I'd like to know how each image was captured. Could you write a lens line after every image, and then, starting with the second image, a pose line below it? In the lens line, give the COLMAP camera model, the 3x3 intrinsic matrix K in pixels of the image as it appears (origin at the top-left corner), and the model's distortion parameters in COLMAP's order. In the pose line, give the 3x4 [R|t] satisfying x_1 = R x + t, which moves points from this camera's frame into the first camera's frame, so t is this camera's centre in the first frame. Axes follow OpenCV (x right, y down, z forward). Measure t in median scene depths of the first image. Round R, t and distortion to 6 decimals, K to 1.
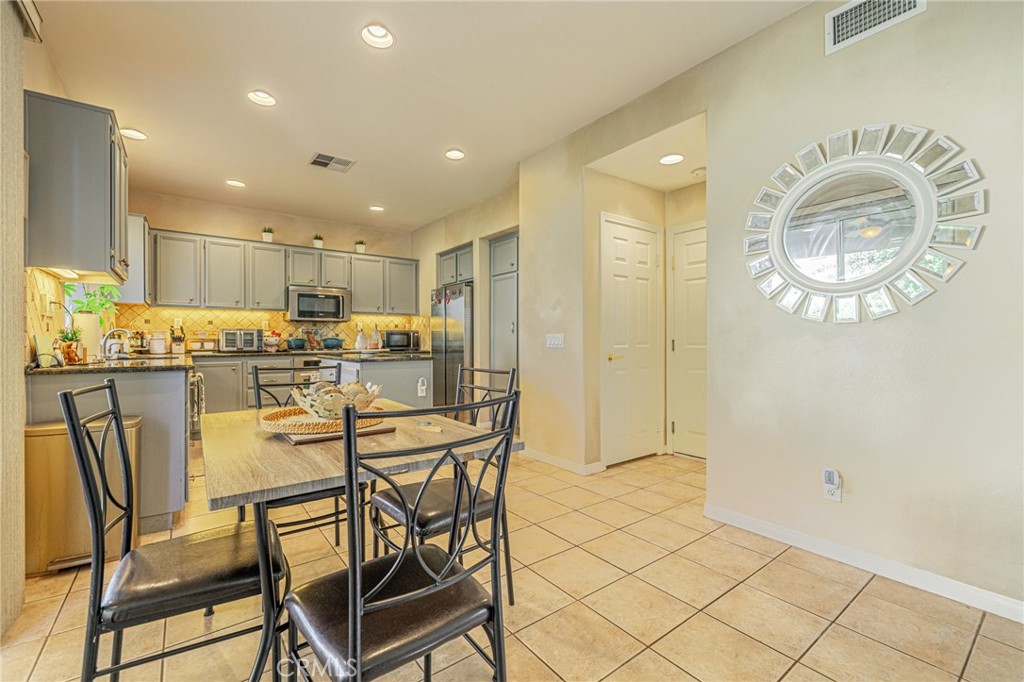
lens RADIAL K [[430.6, 0, 512.1], [0, 430.6, 341.1], [0, 0, 1]] dist [-0.000302, -0.000512]
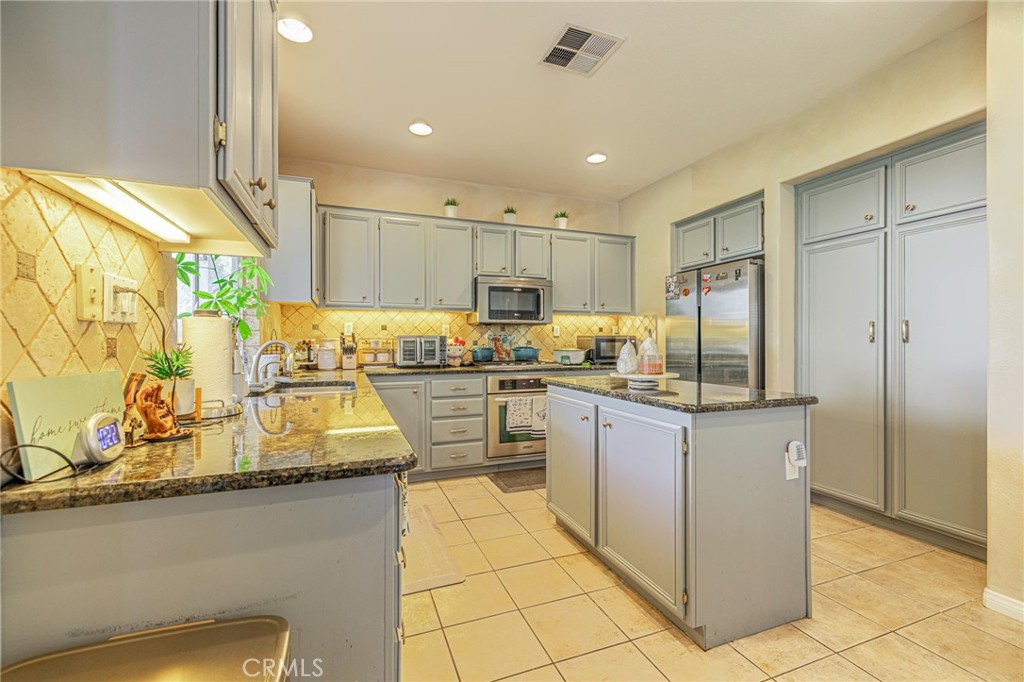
lens RADIAL K [[430.6, 0, 511.2], [0, 430.6, 341.1], [0, 0, 1]] dist [-0.000302, -0.000512]
pose [[0.960947, 0.000344, -0.276732, -0.263672], [-0.000712, 0.999999, -0.001231, -0.017748], [0.276731, 0.001380, 0.960946, 0.316652]]
